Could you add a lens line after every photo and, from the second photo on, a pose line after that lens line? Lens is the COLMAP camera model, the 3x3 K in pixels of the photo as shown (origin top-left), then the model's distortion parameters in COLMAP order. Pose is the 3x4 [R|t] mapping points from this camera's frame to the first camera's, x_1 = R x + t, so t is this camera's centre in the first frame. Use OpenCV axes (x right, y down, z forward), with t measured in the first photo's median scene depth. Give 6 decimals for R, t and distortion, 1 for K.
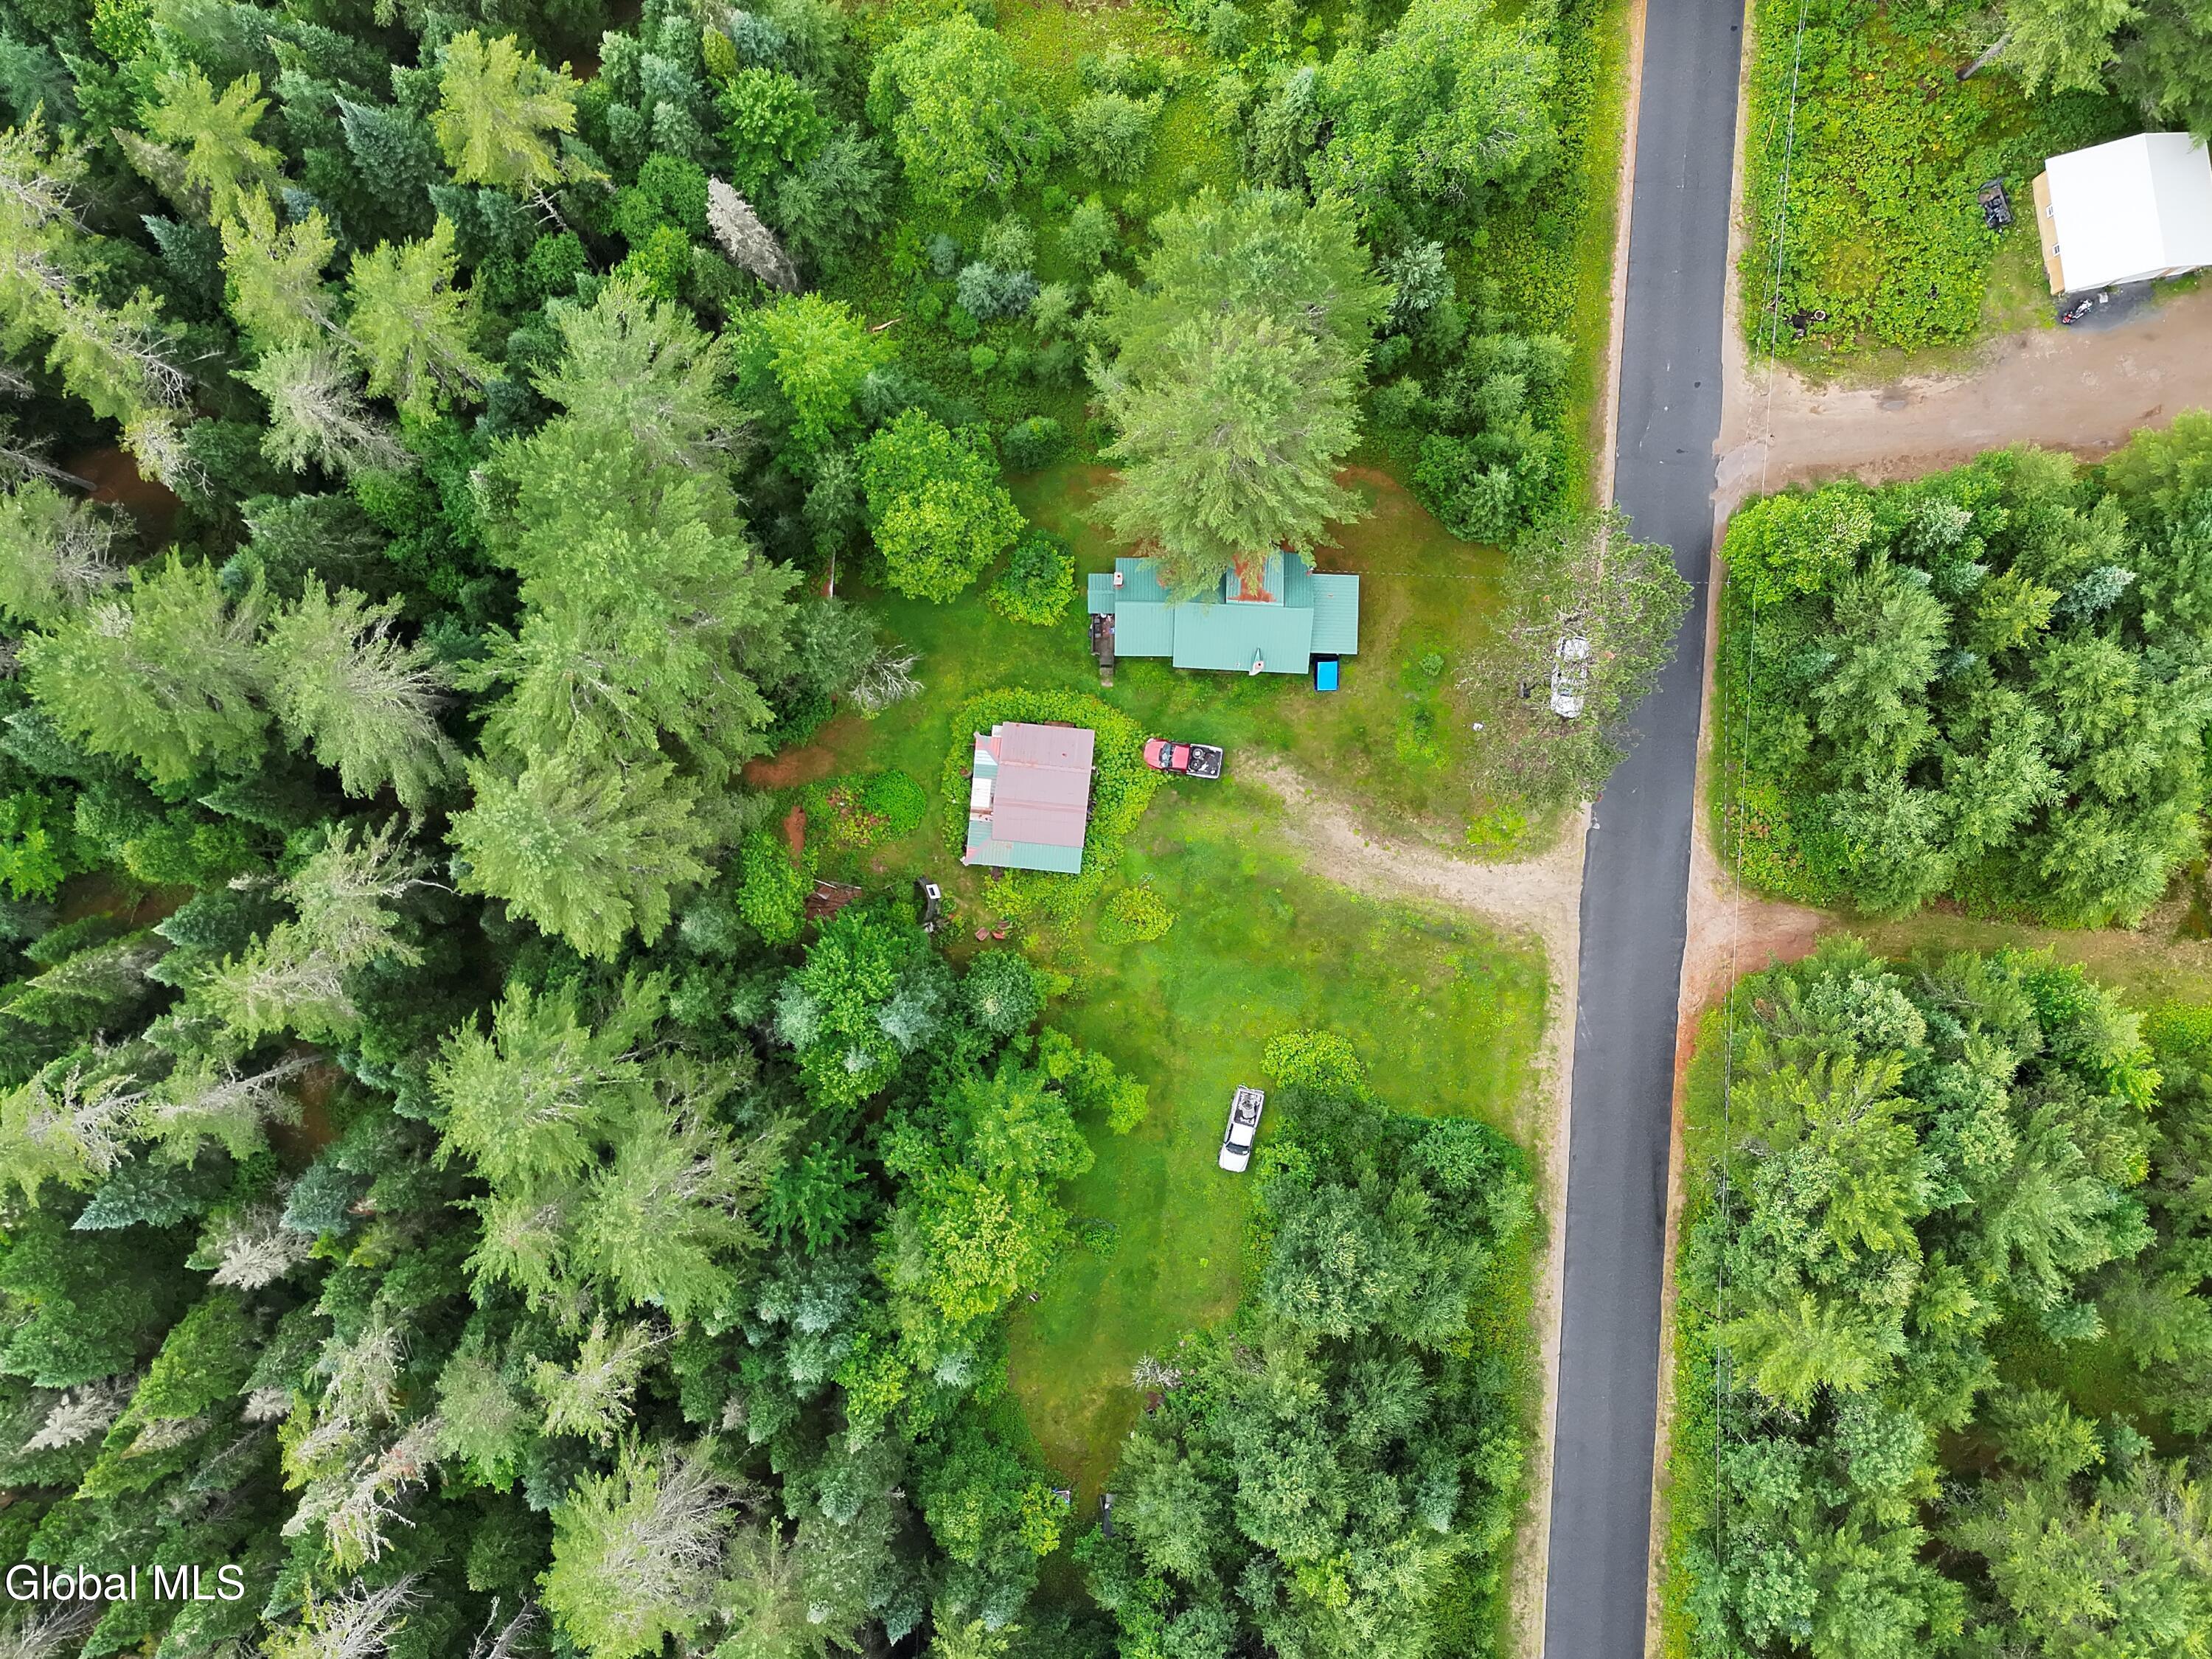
lens RADIAL K [[1852.5, 0, 1097.7], [0, 1852.5, 820.5], [0, 0, 1]] dist [0.074911, -0.055292]
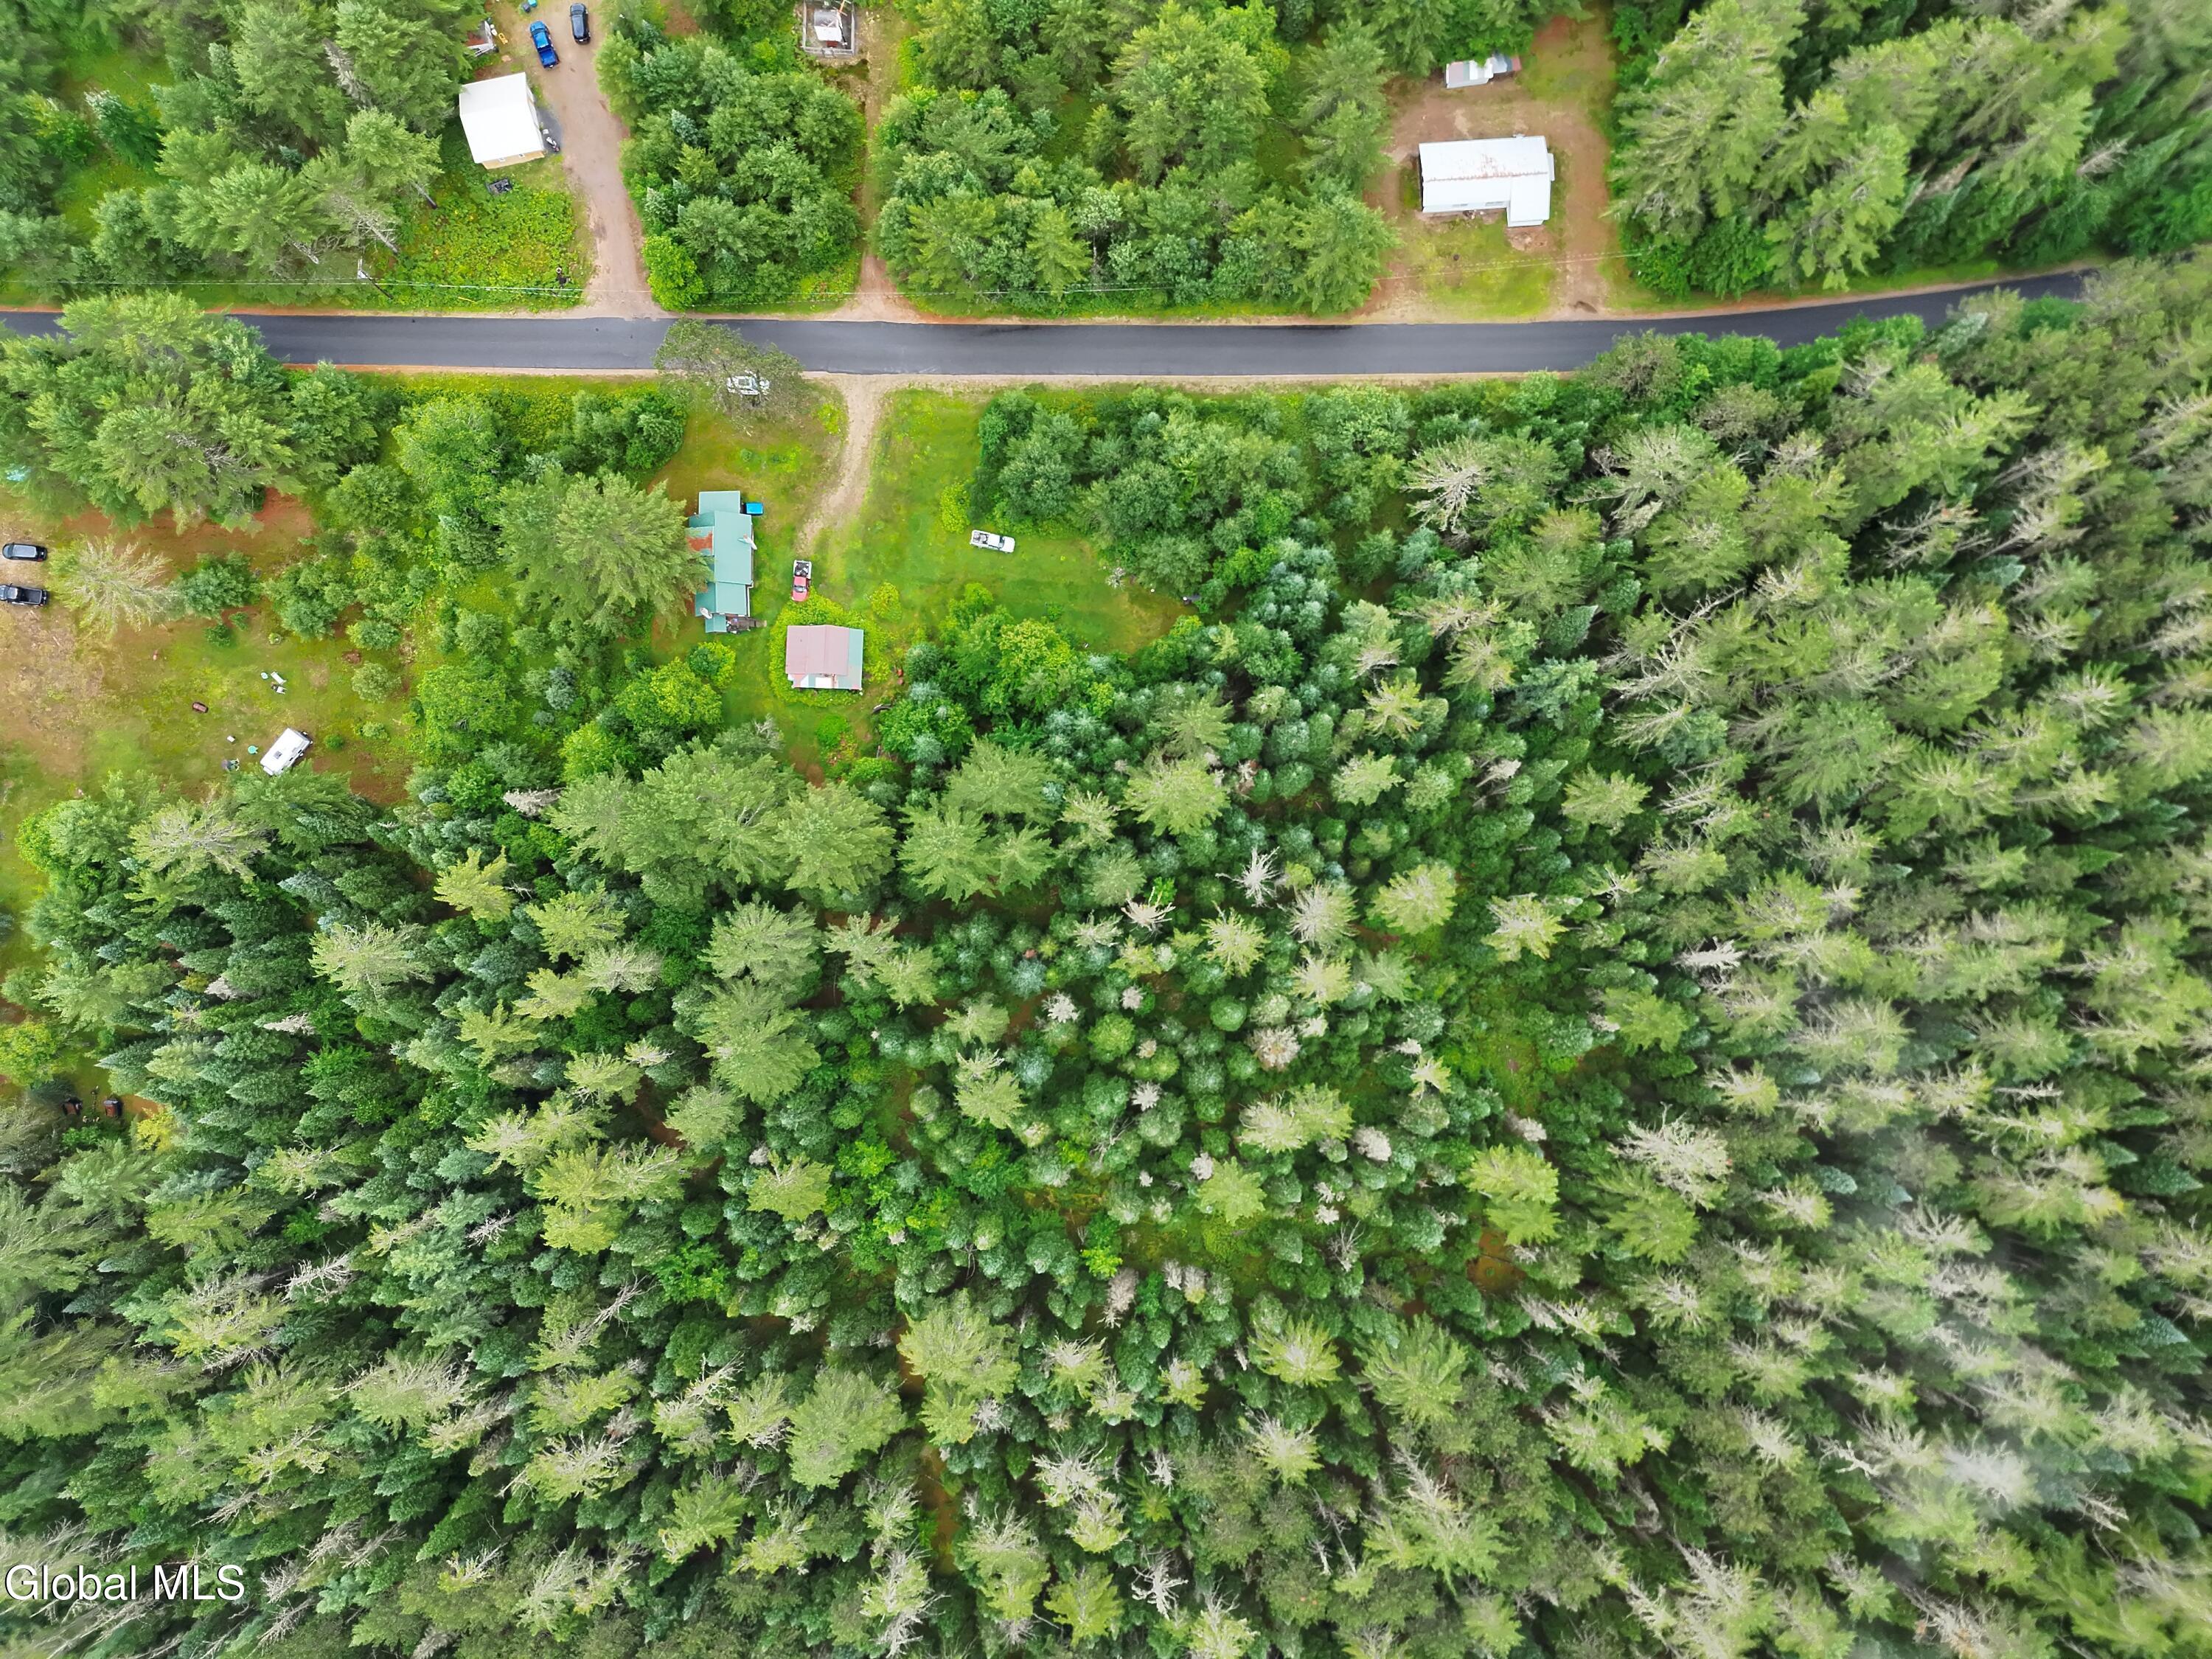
lens RADIAL K [[1539.3, 0, 1093.6], [0, 1539.3, 834.1], [0, 0, 1]] dist [0.060900, -0.036181]
pose [[-0.055511, -0.996138, 0.068026, -0.373145], [0.998452, -0.055148, 0.007195, 0.265426], [-0.003415, 0.068320, 0.997658, -0.636947]]
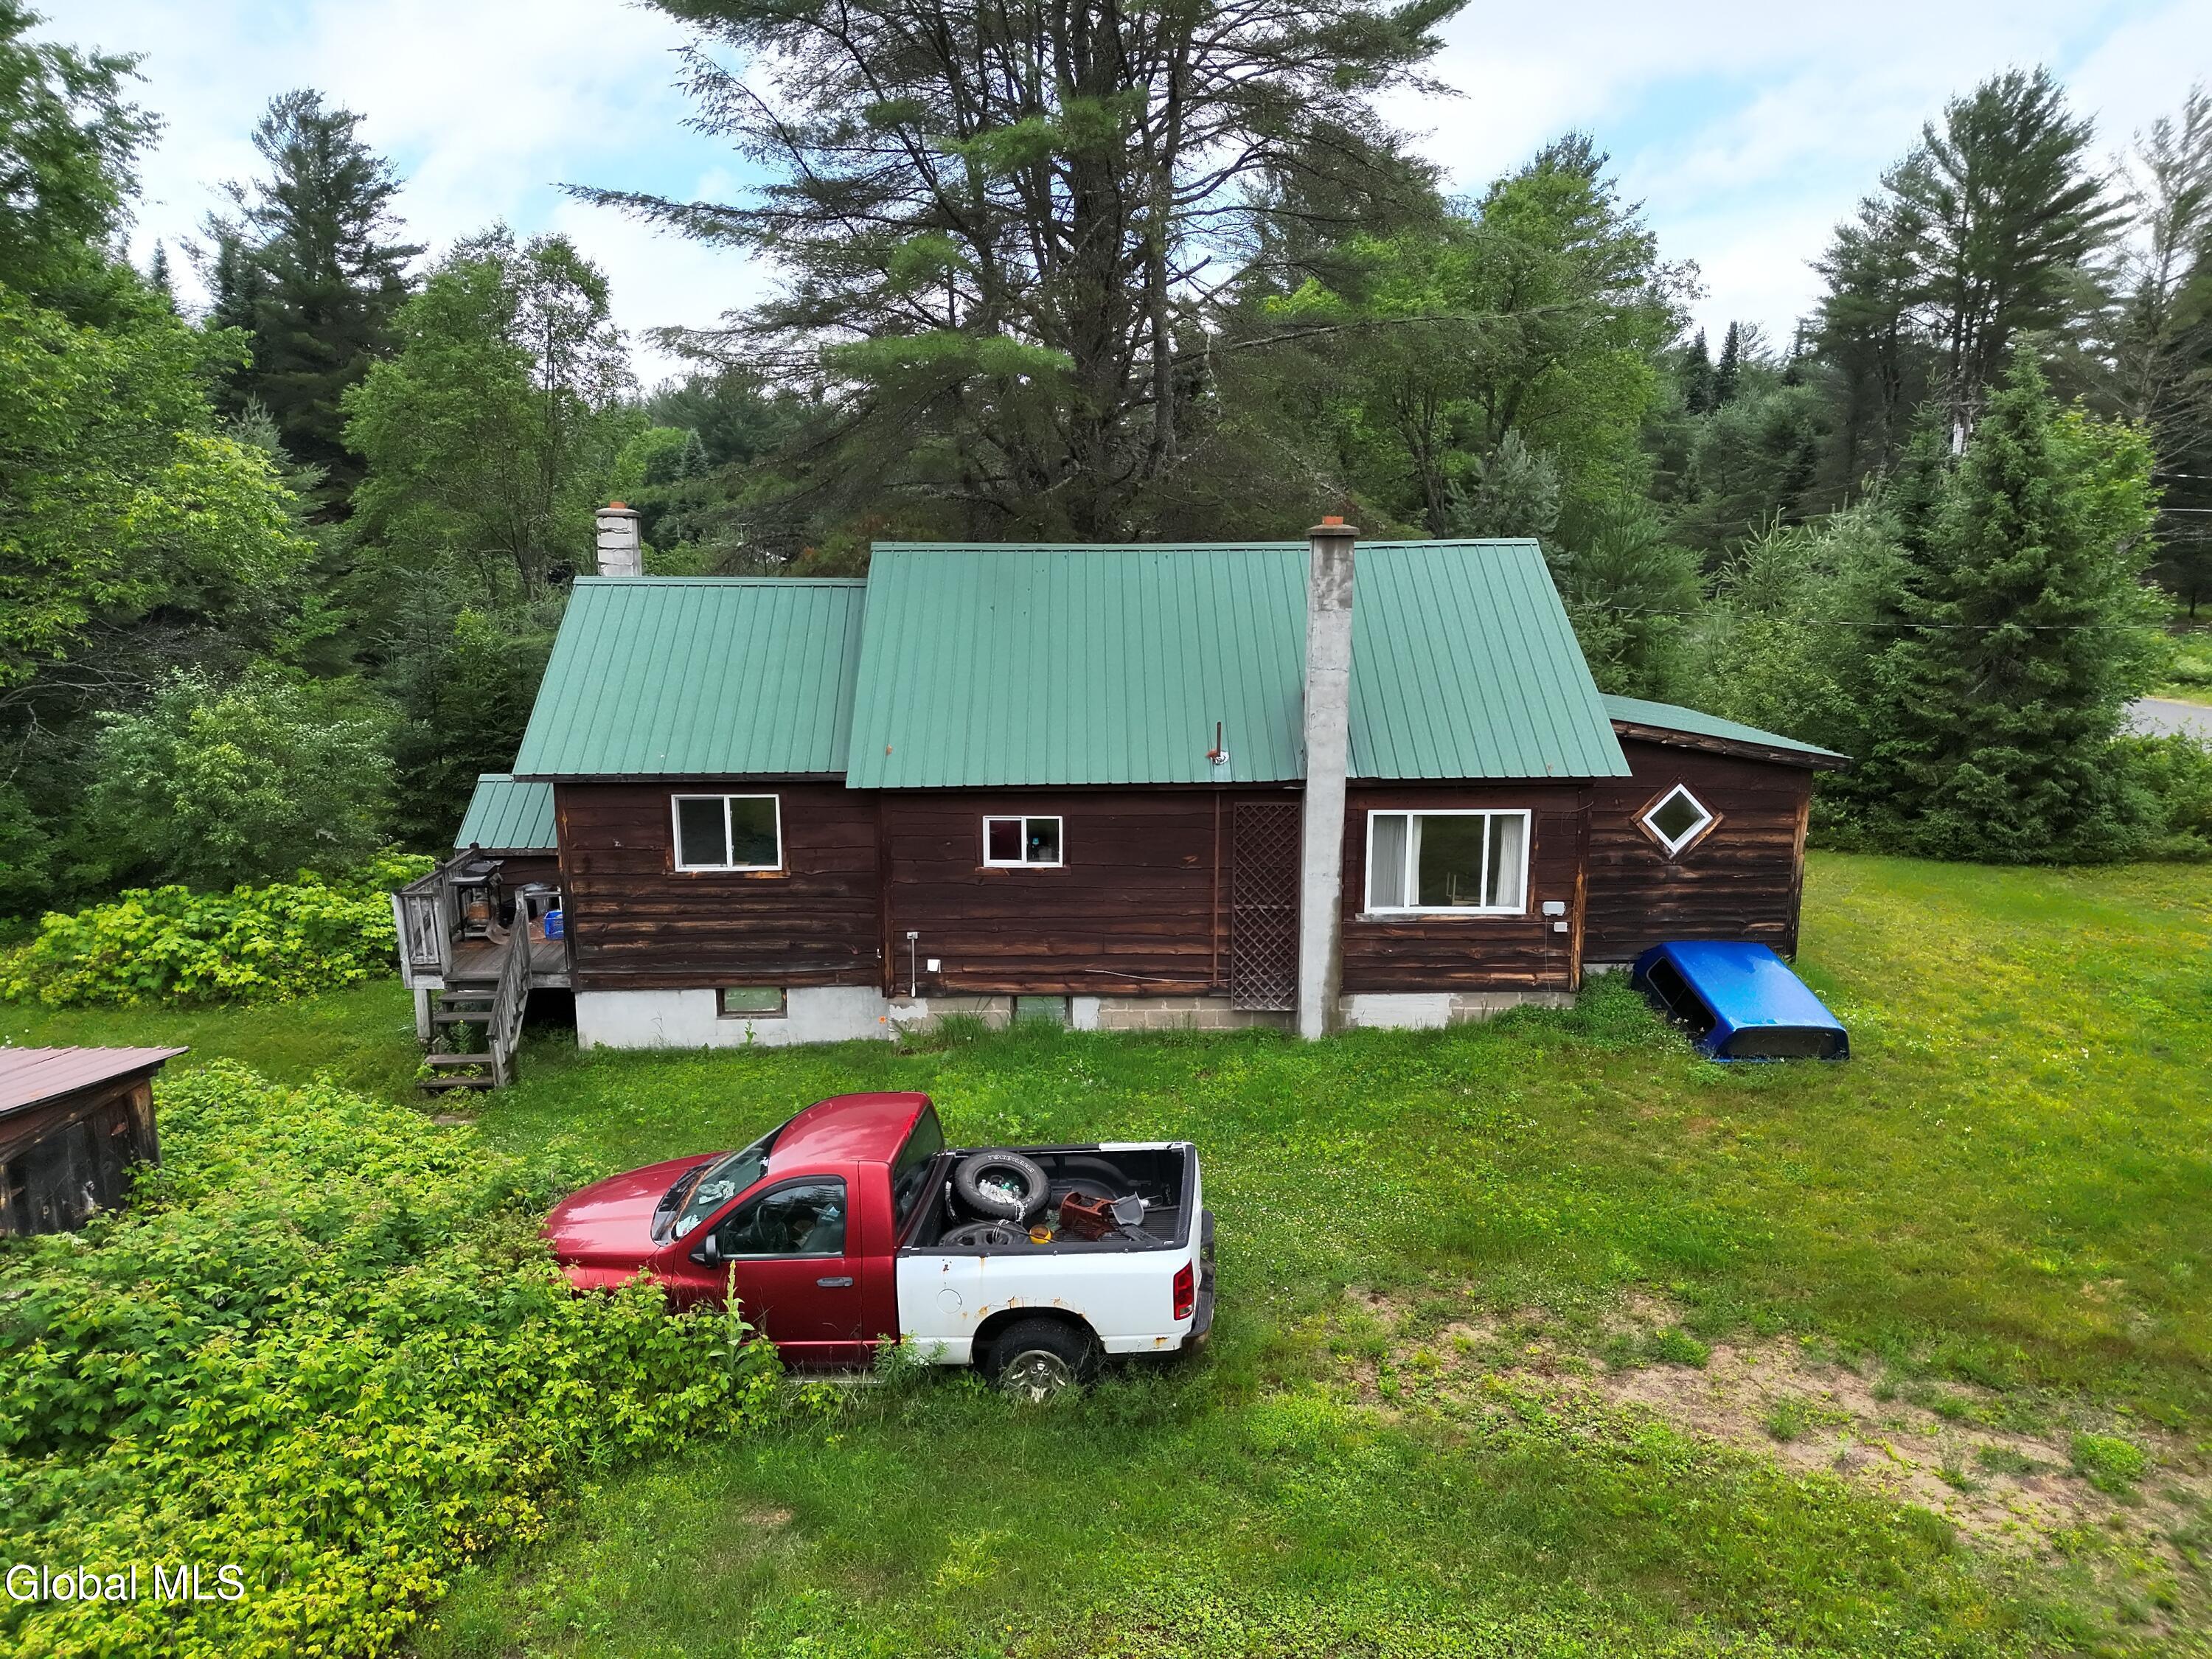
lens RADIAL K [[1539.3, 0, 1090.3], [0, 1539.3, 832.8], [0, 0, 1]] dist [0.060900, -0.036181]
pose [[0.998470, -0.001460, 0.055268, 0.059239], [0.054540, 0.189769, -0.980313, 0.063963], [-0.009057, 0.981828, 0.189558, 1.045005]]
